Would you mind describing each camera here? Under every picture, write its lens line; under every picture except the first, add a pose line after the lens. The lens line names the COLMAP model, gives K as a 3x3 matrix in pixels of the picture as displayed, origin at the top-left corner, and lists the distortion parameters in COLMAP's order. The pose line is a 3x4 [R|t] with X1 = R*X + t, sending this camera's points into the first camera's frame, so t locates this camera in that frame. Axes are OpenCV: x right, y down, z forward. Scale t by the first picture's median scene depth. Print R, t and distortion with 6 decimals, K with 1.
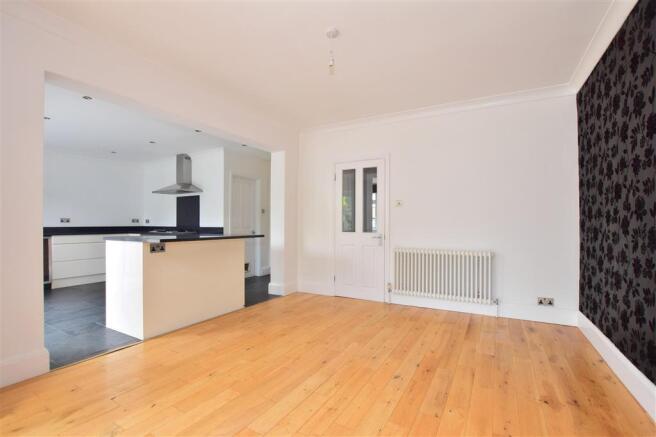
lens RADIAL K [[289.6, 0, 330.3], [0, 289.6, 222.7], [0, 0, 1]] dist [-0.008364, 0.000268]
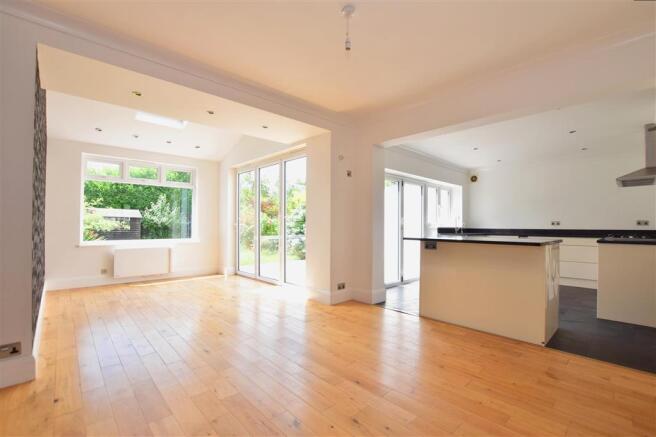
lens RADIAL K [[289.6, 0, 330.3], [0, 289.6, 222.7], [0, 0, 1]] dist [-0.008364, 0.000268]
pose [[-0.269243, -0.010568, -0.963014, 0.538584], [-0.001012, 0.999942, -0.010690, 0.003435], [0.963072, -0.001904, -0.269238, 0.729531]]
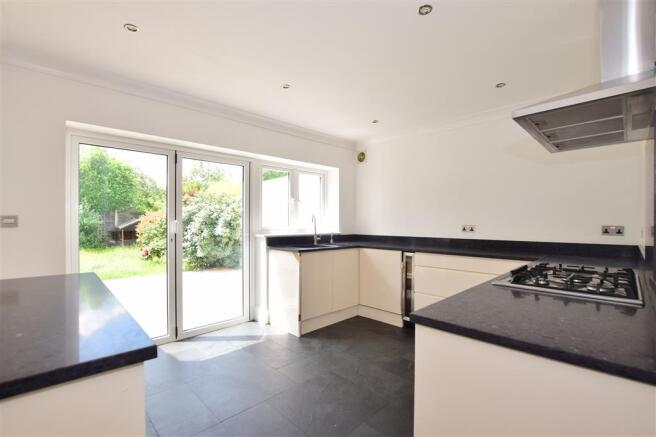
lens RADIAL K [[289.6, 0, 330.3], [0, 289.6, 222.7], [0, 0, 1]] dist [-0.008364, 0.000268]
pose [[-0.277791, 0.000981, -0.960641, -0.369837], [0.001186, 0.999999, 0.000678, -0.033131], [0.960641, -0.000951, -0.277792, 1.363250]]
